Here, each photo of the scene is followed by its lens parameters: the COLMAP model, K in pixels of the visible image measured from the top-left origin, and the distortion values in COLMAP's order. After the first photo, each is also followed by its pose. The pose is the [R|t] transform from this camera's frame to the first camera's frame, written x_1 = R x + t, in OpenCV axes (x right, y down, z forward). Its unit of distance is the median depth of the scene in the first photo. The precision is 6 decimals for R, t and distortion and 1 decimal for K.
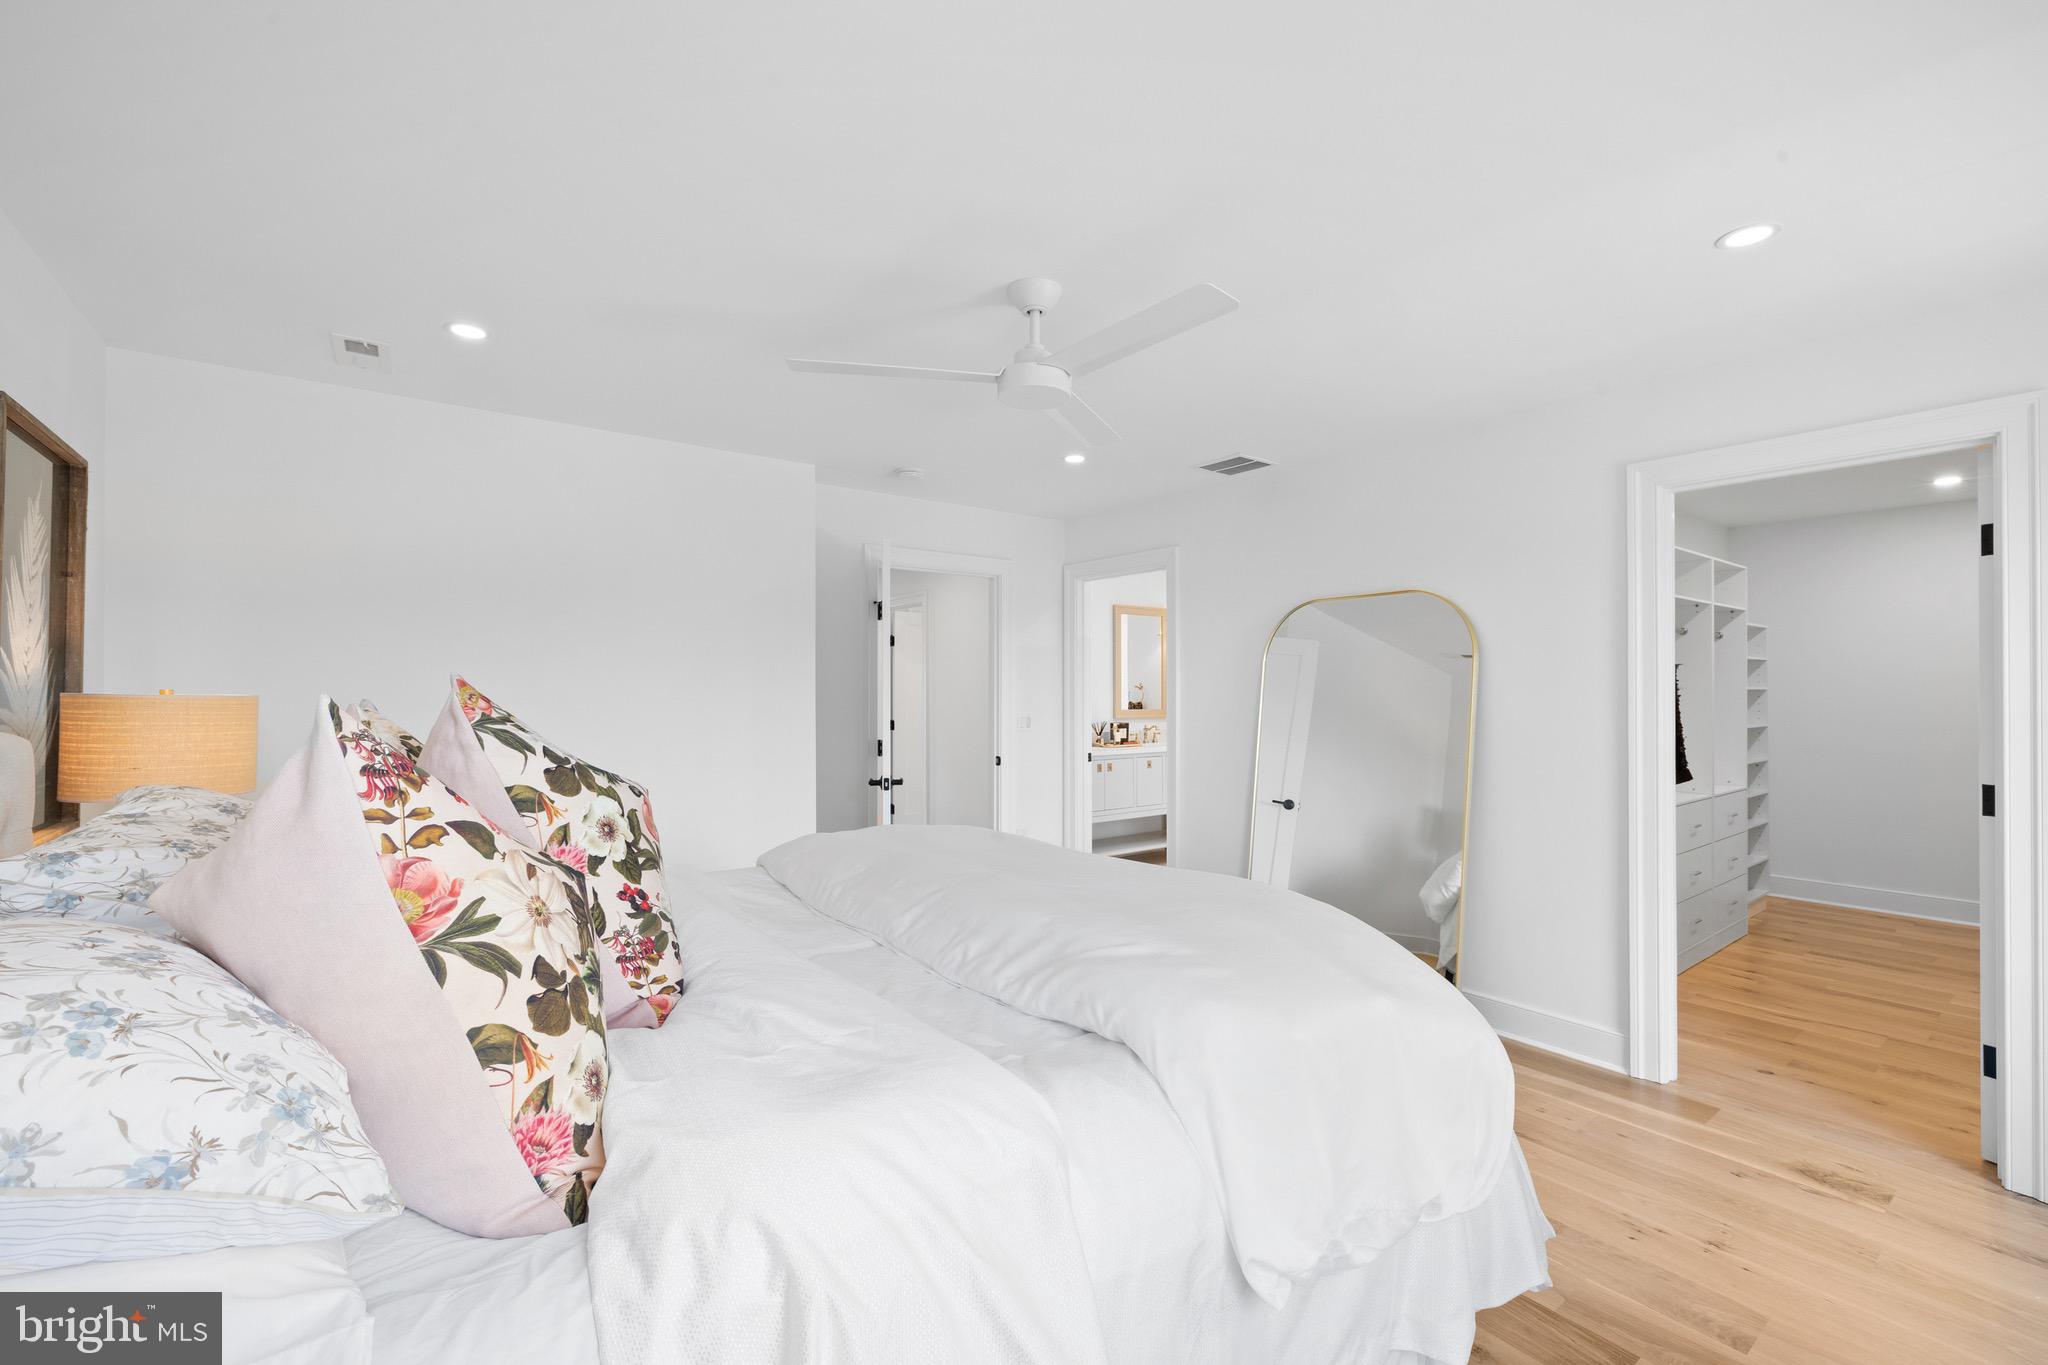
lens RADIAL K [[867.6, 0, 1028.2], [0, 867.6, 679.9], [0, 0, 1]] dist [-0.001016, 0.000041]
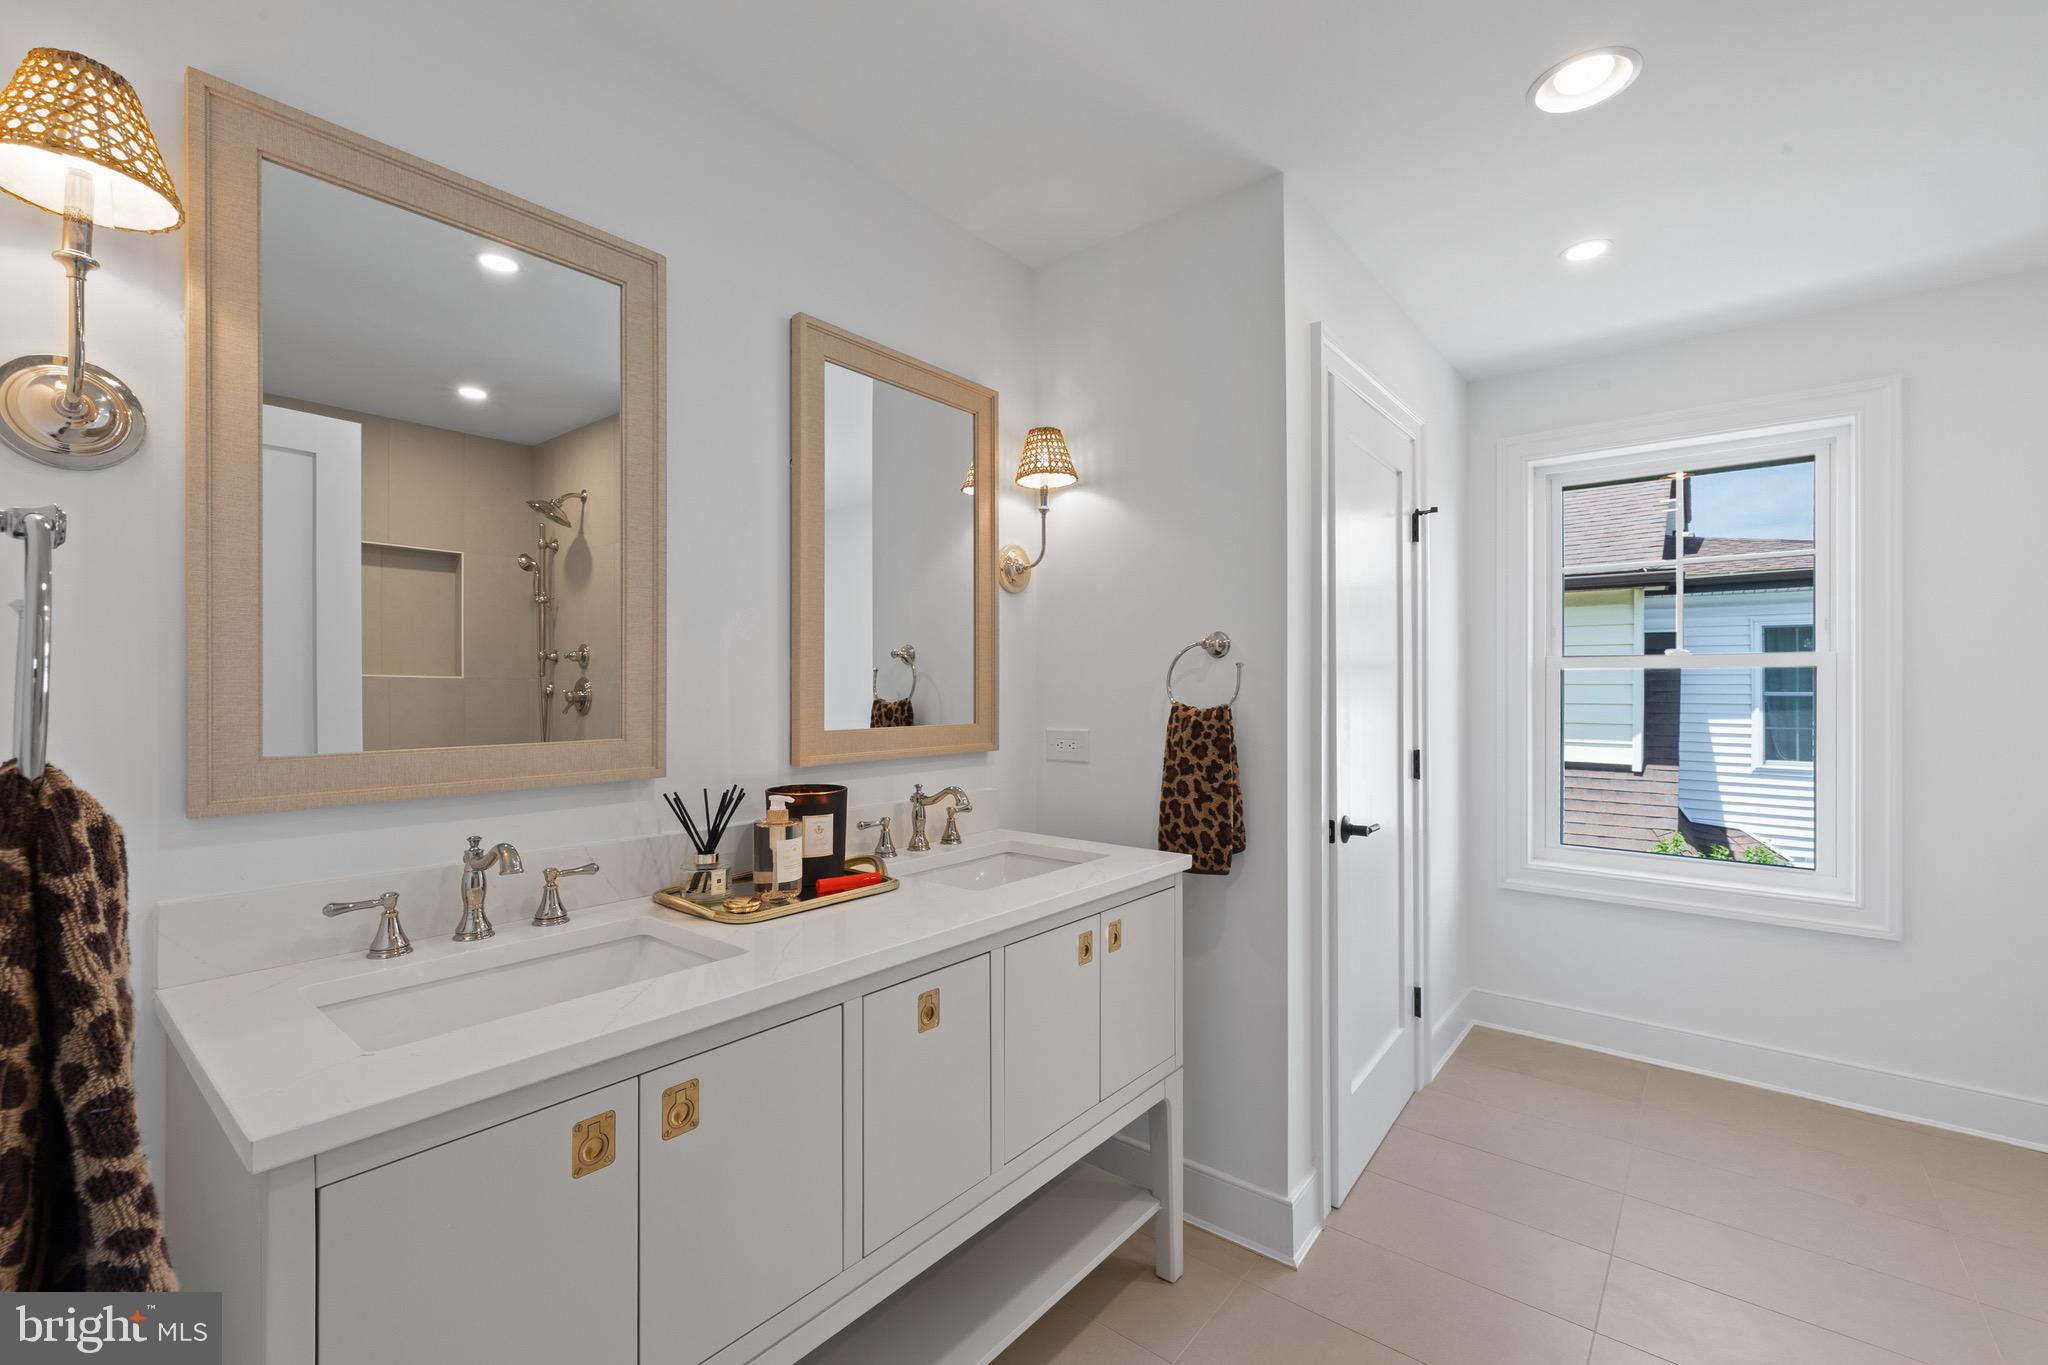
lens RADIAL K [[878.9, 0, 1026.5], [0, 878.9, 681.7], [0, 0, 1]] dist [0.000075, -0.000144]
pose [[0.971749, 0.004306, 0.235979, 0.448407], [-0.004304, 0.999991, -0.000523, 0.084271], [-0.235979, -0.000507, 0.971758, 3.158450]]
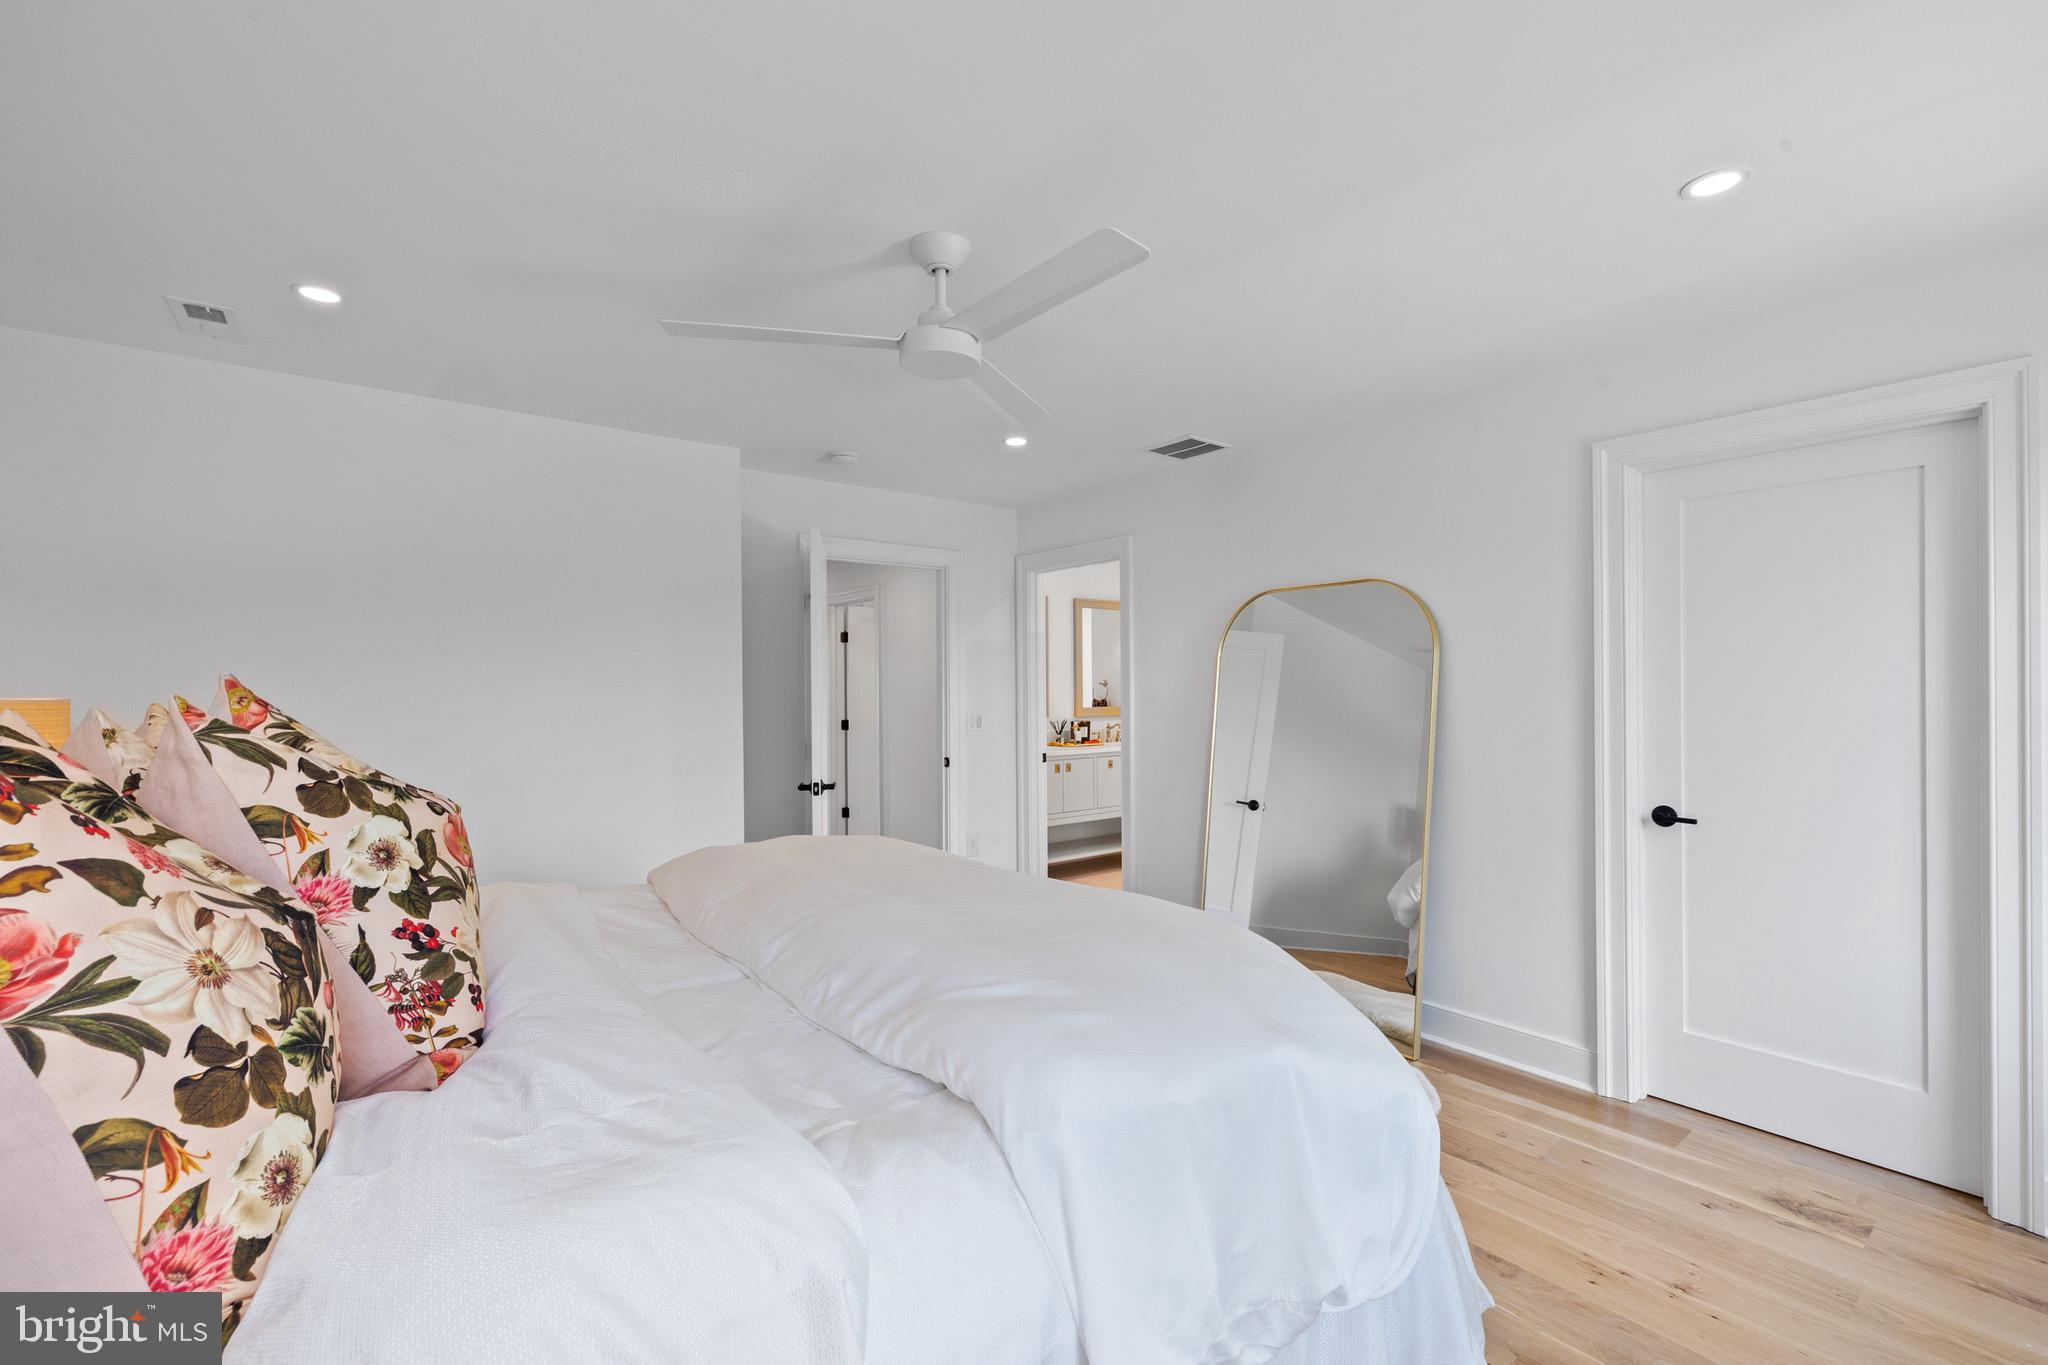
lens RADIAL K [[878.9, 0, 1026.5], [0, 878.9, 681.7], [0, 0, 1]] dist [0.000075, -0.000144]
pose [[0.999821, -0.006176, 0.017871, 0.118668], [0.006082, 0.999967, 0.005314, 0.001491], [-0.017903, -0.005204, 0.999826, 0.118271]]
